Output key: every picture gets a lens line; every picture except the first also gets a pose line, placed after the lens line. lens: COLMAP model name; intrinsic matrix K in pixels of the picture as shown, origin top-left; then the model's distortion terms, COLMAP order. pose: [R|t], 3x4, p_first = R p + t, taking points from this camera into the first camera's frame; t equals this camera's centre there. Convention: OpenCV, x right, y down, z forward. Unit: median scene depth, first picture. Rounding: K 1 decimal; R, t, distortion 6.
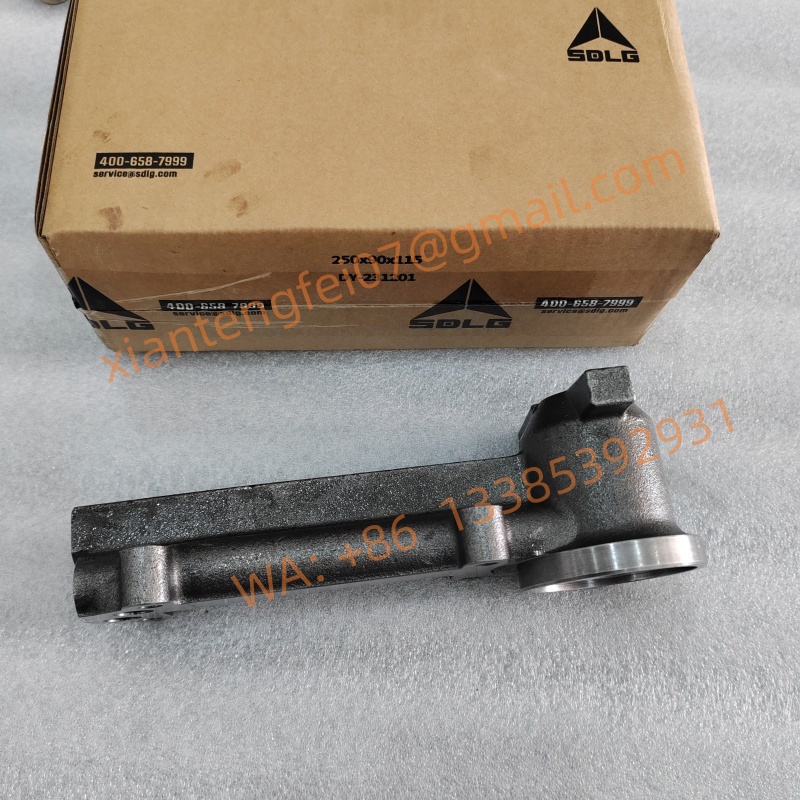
lens RADIAL K [[887.4, 0, 403.1], [0, 887.4, 384.0], [0, 0, 1]] dist [0.035295, -0.090279]
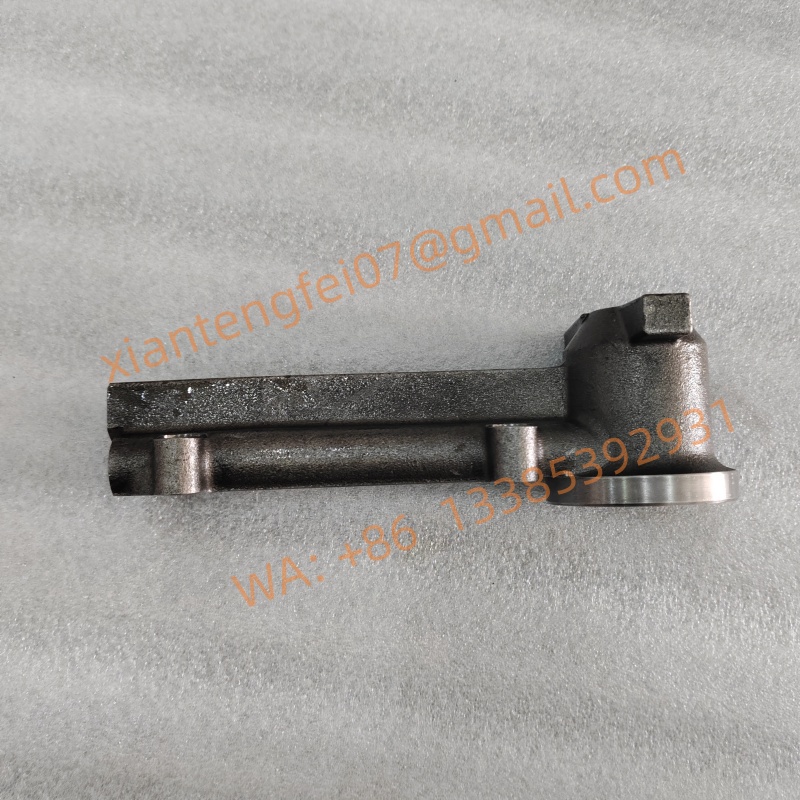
lens RADIAL K [[887.4, 0, 403.1], [0, 887.4, 384.0], [0, 0, 1]] dist [0.035295, -0.090279]
pose [[0.995011, 0.091448, -0.039882, -0.001056], [-0.079027, 0.966448, 0.244405, -0.127114], [0.060894, -0.240033, 0.968853, 0.048542]]
